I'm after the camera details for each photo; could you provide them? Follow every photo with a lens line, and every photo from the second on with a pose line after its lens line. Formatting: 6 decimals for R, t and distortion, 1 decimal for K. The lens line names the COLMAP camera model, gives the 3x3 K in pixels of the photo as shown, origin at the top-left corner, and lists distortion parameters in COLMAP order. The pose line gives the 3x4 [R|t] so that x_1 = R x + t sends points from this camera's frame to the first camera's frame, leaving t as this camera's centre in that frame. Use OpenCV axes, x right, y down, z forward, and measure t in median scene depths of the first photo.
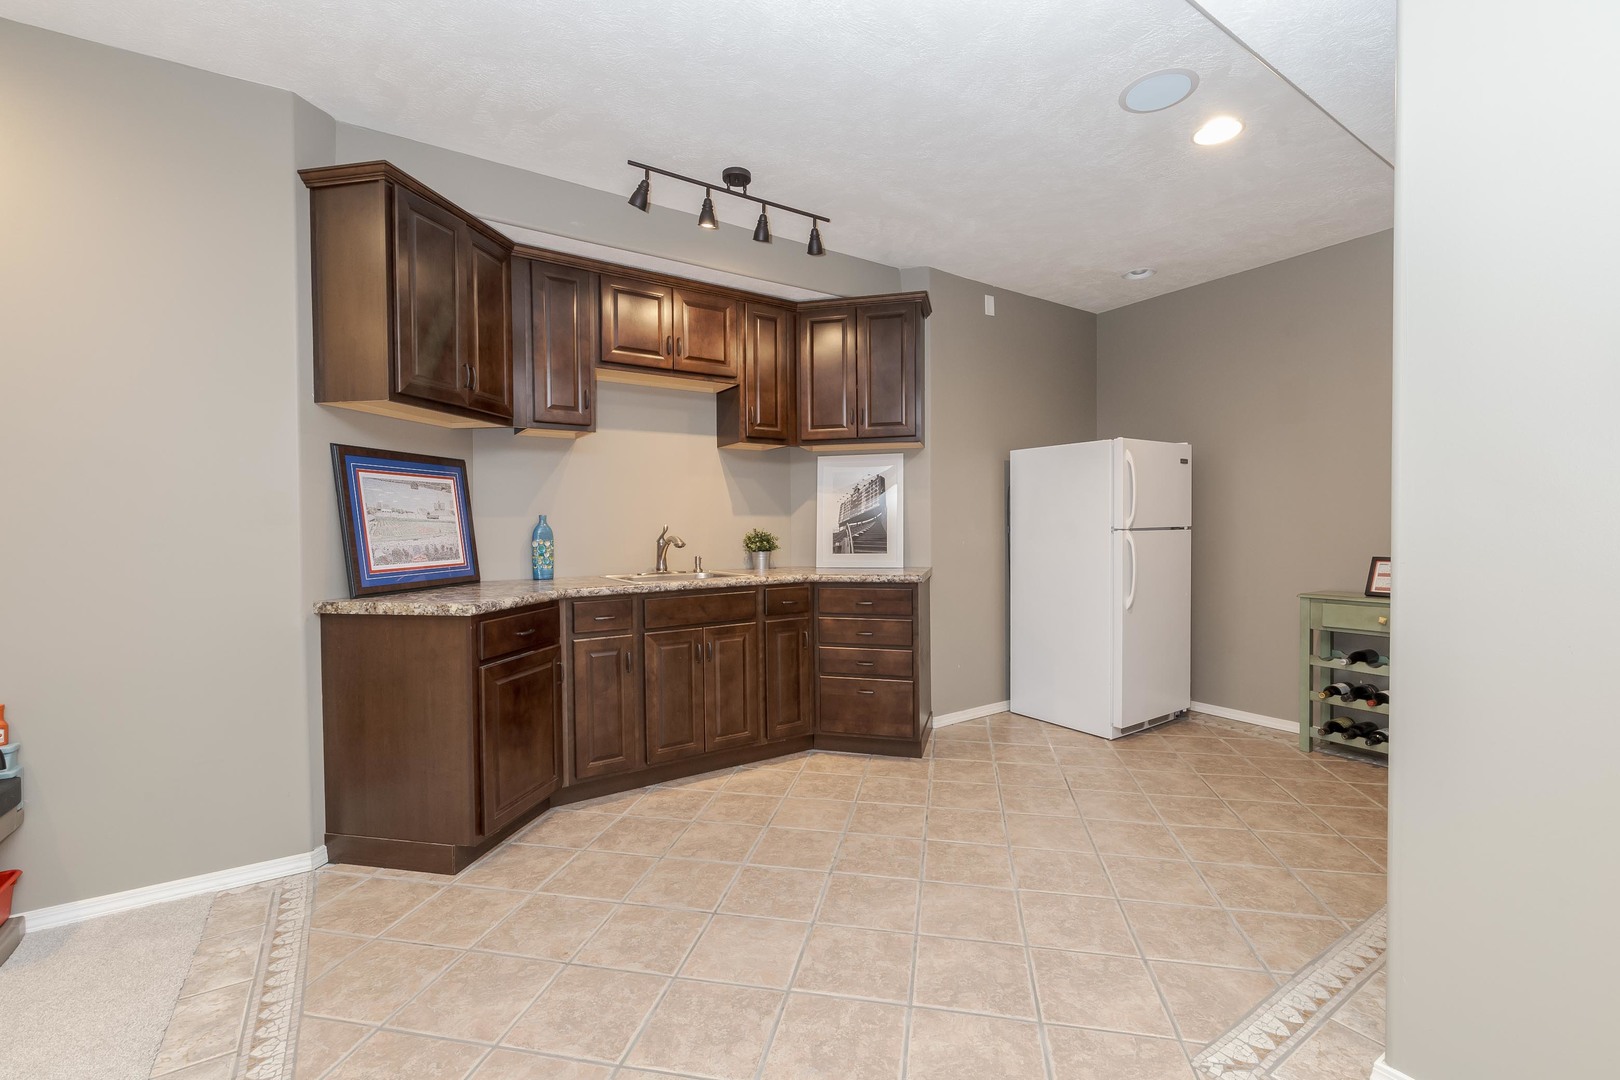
lens RADIAL K [[683.9, 0, 807.8], [0, 683.9, 542.2], [0, 0, 1]] dist [-0.000915, -0.000909]
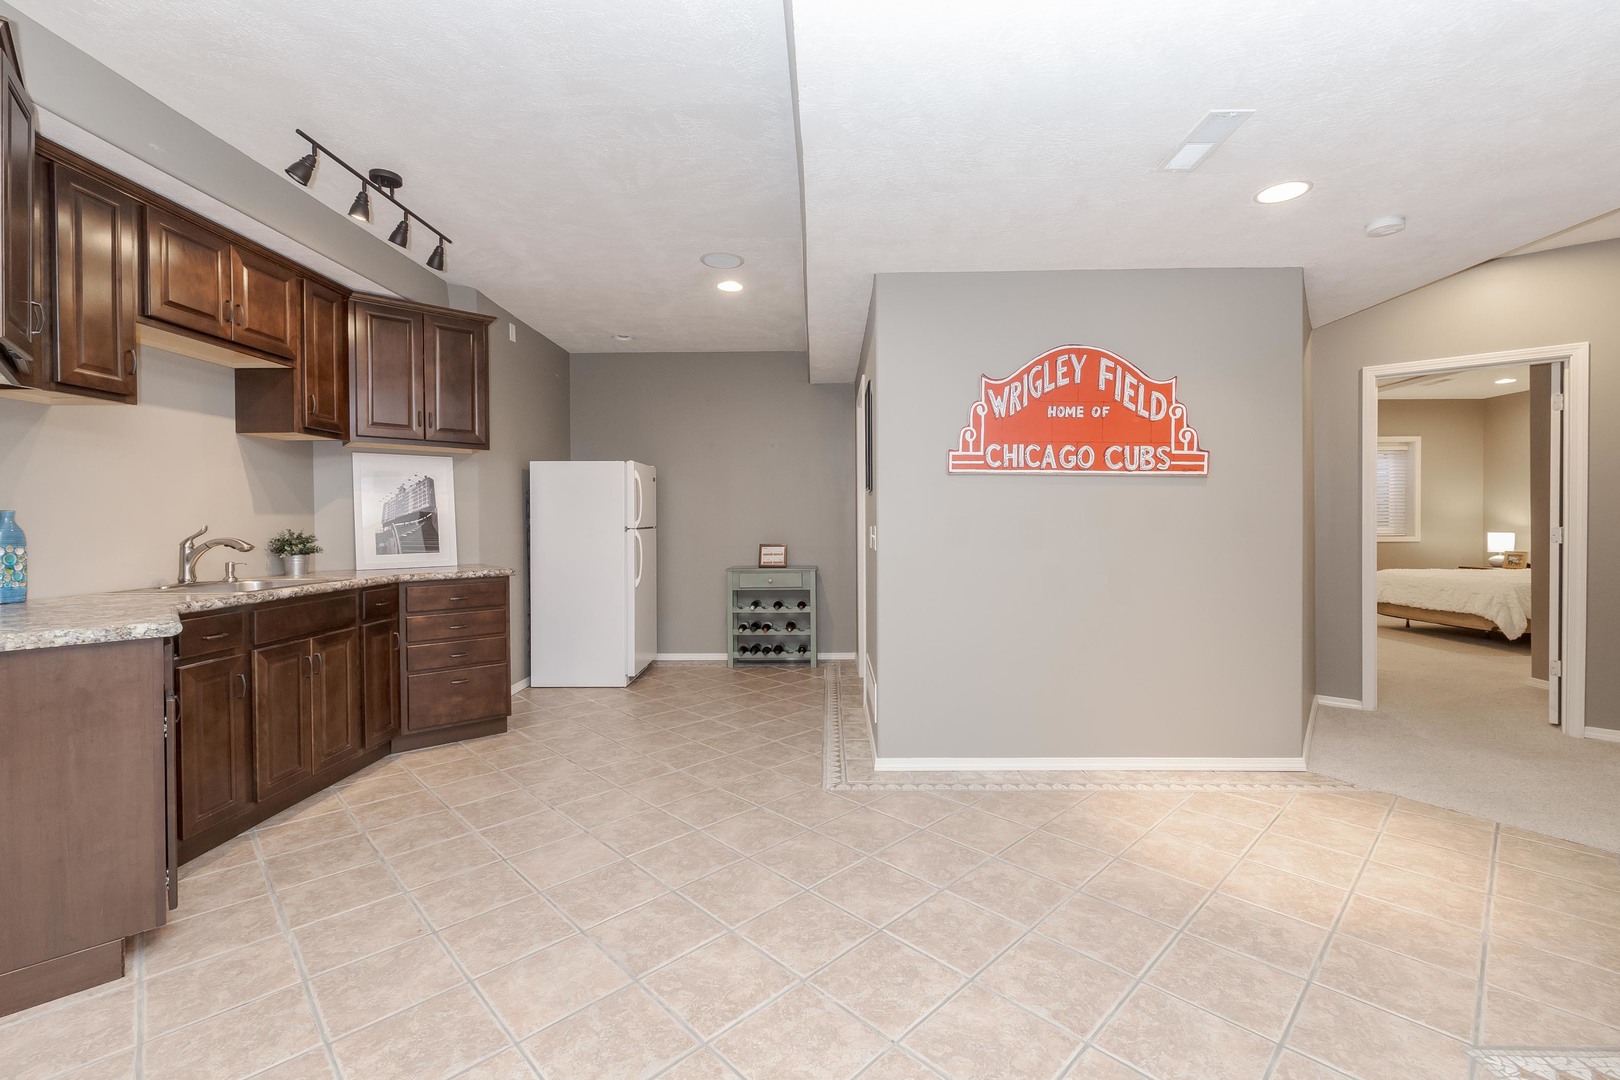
lens RADIAL K [[683.9, 0, 803.3], [0, 683.9, 530.2], [0, 0, 1]] dist [-0.000915, -0.000909]
pose [[0.575720, -0.006173, 0.817624, -0.475193], [0.021984, 0.999727, -0.007932, 0.003195], [-0.817352, 0.022541, 0.575698, -0.055962]]
